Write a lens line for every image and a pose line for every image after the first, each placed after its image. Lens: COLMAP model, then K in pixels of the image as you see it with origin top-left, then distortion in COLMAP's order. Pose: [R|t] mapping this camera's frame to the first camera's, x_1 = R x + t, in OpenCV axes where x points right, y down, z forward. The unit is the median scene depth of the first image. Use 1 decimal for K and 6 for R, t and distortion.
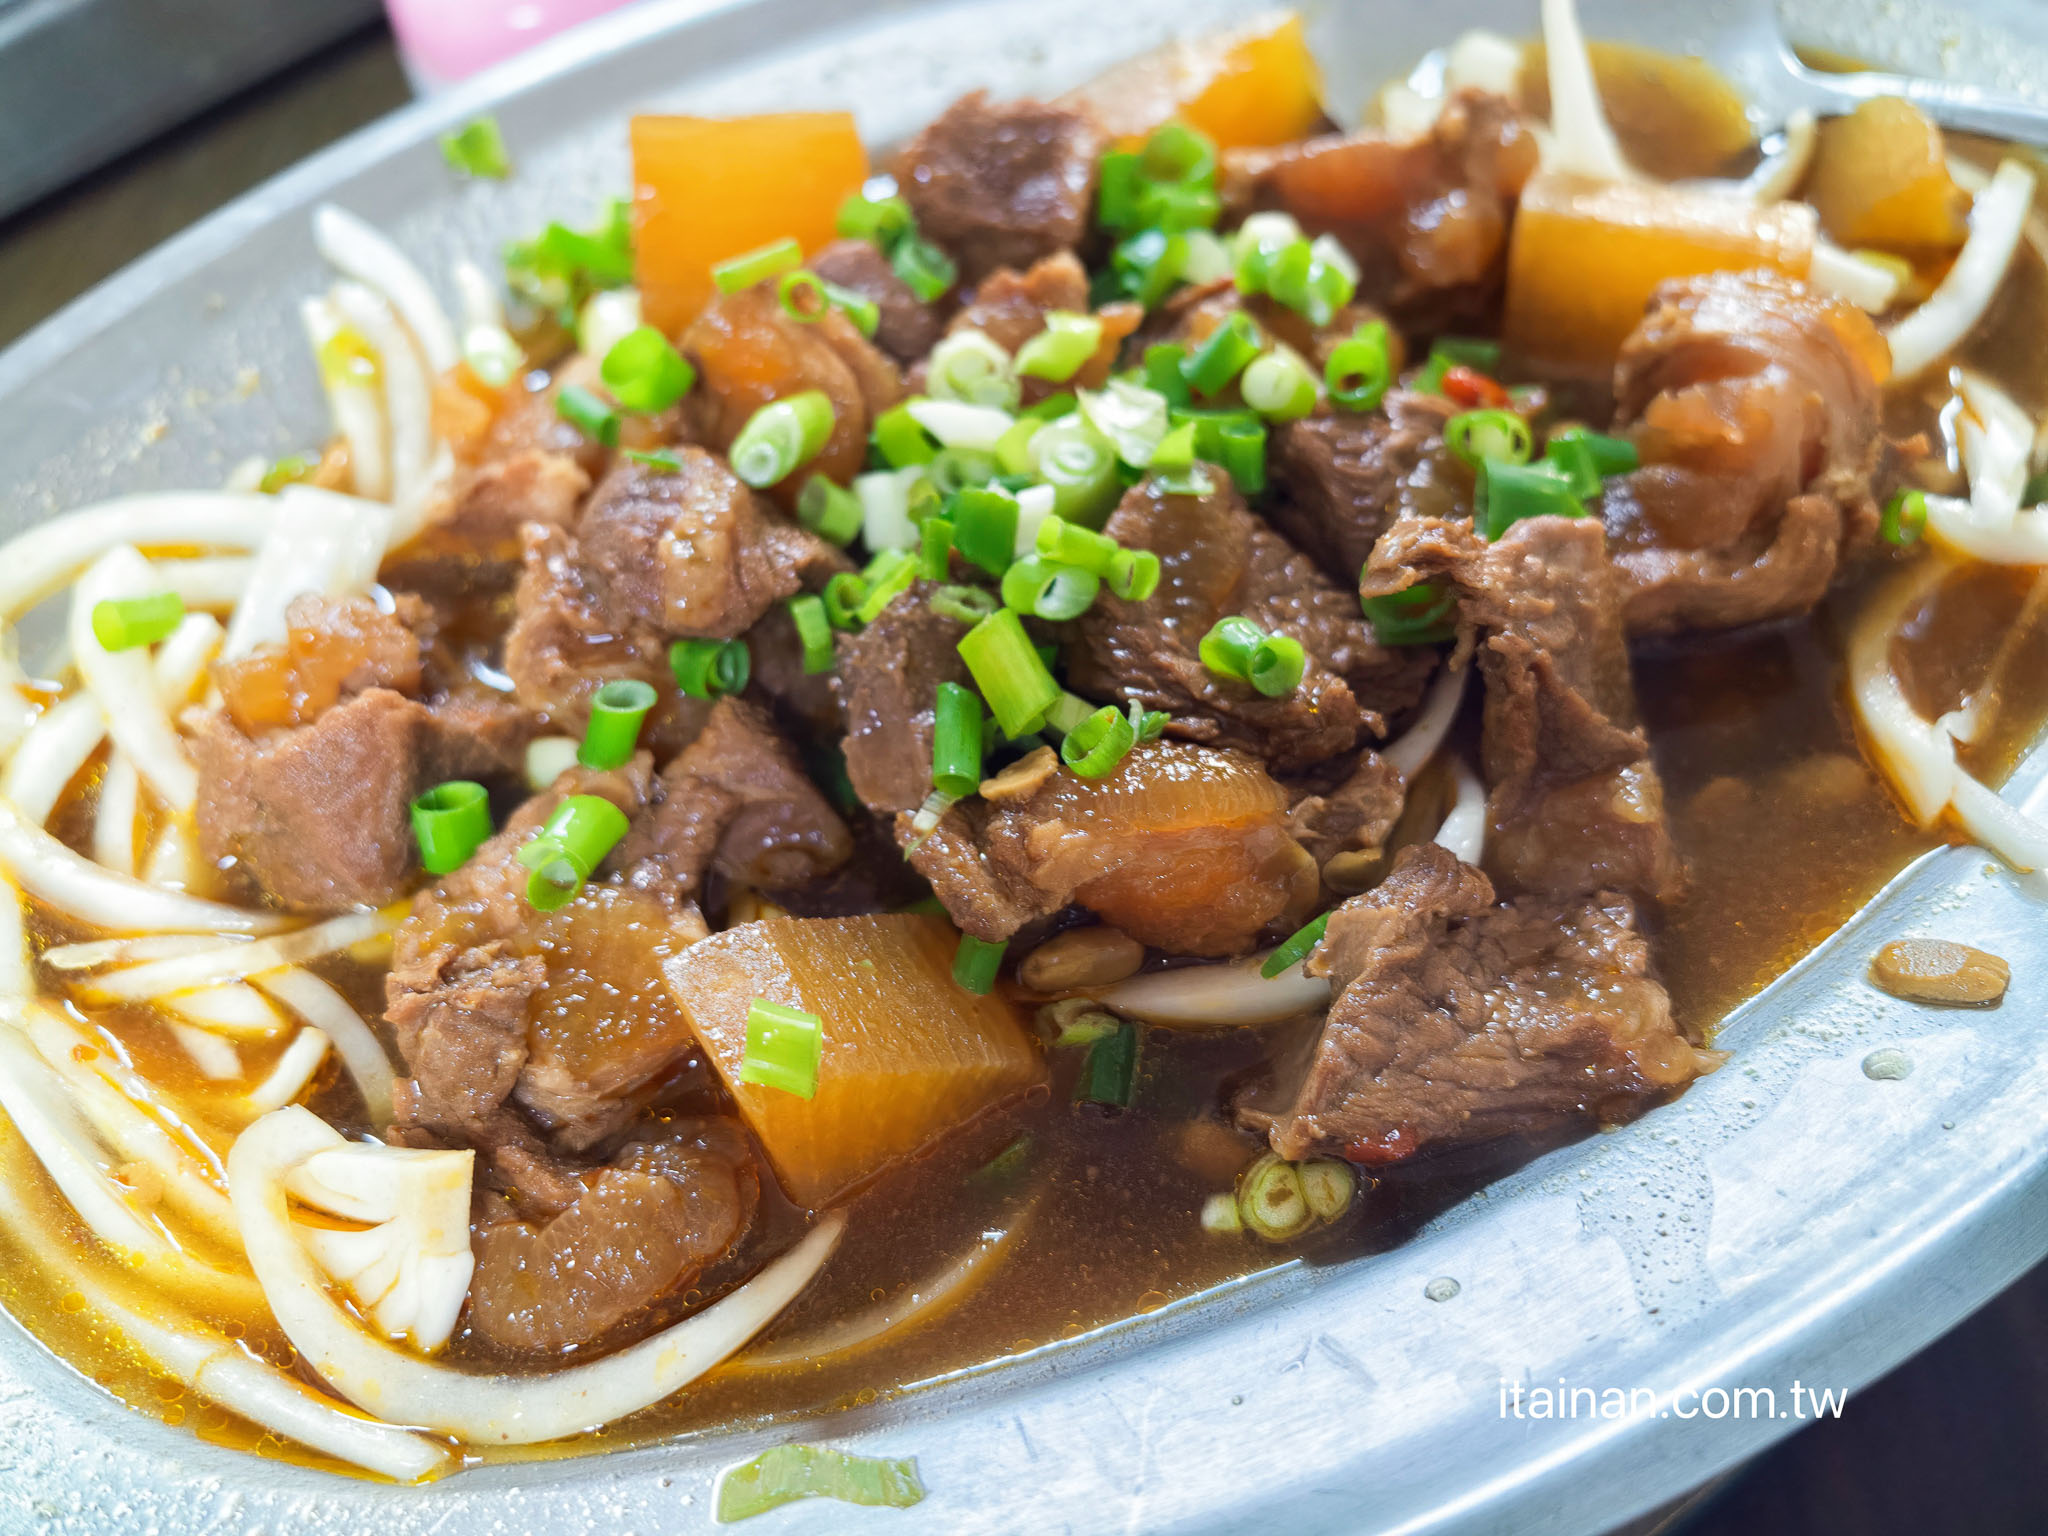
lens RADIAL K [[2098.0, 0, 1024.0], [0, 2098.0, 768.0], [0, 0, 1]] dist [0.136035, -0.007448]
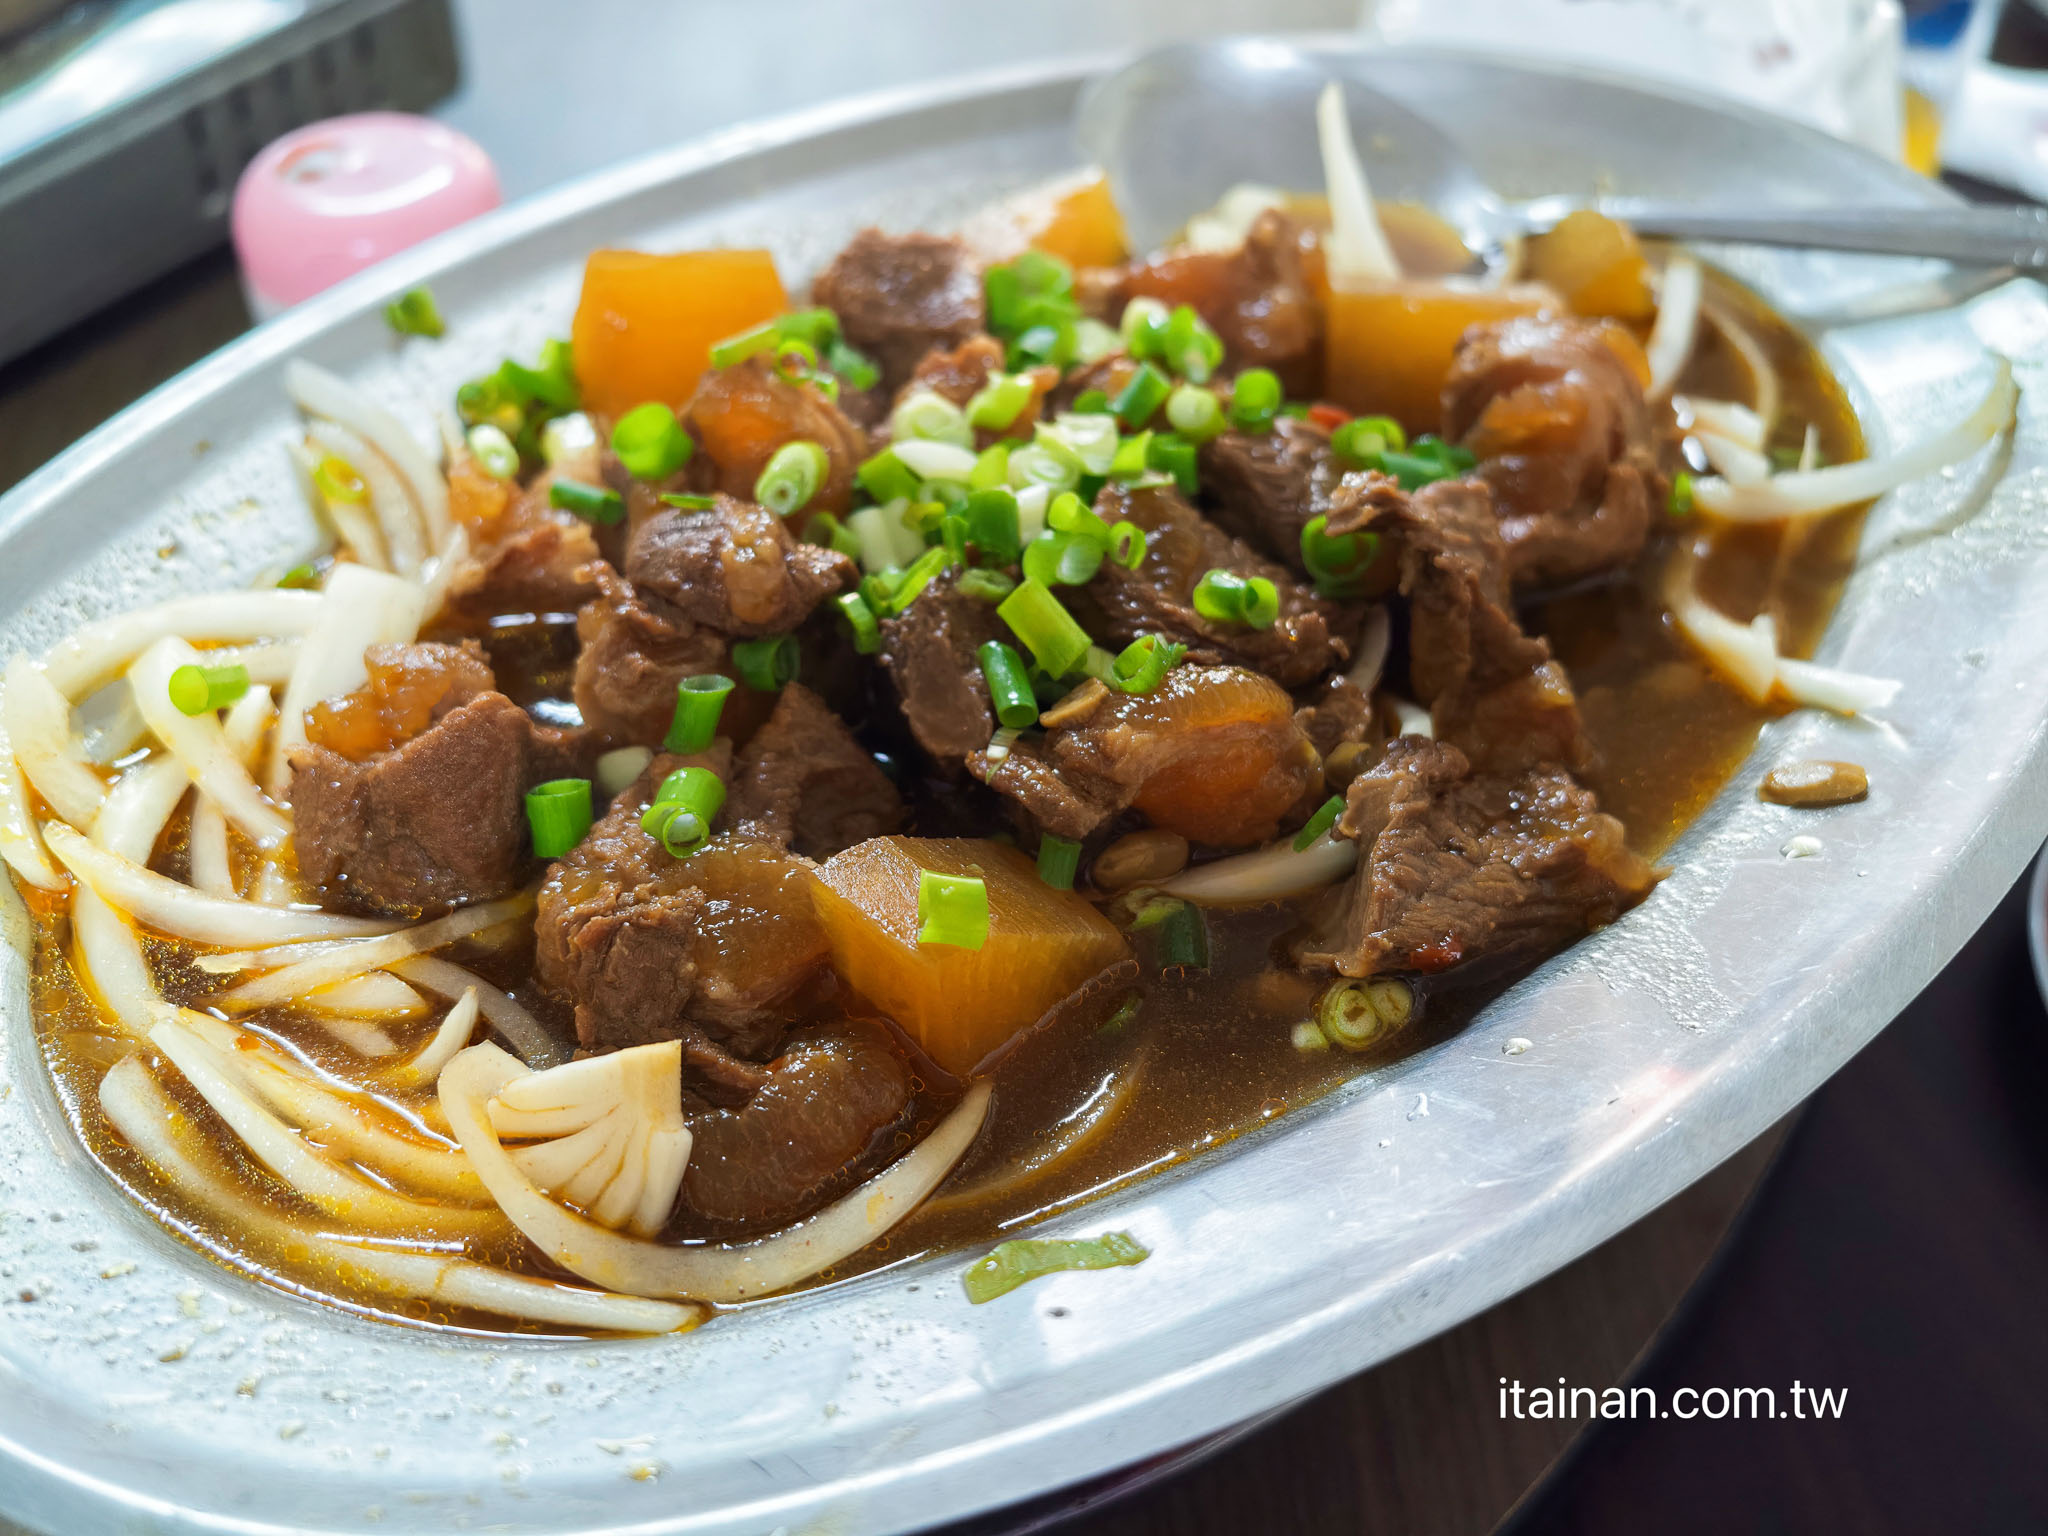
lens RADIAL K [[2098.0, 0, 1024.0], [0, 2098.0, 768.0], [0, 0, 1]] dist [0.136035, -0.007448]
pose [[0.975253, -0.097166, 0.198596, -0.250824], [0.129437, 0.979149, -0.156570, 0.207275], [-0.179242, 0.178401, 0.967494, -0.111231]]
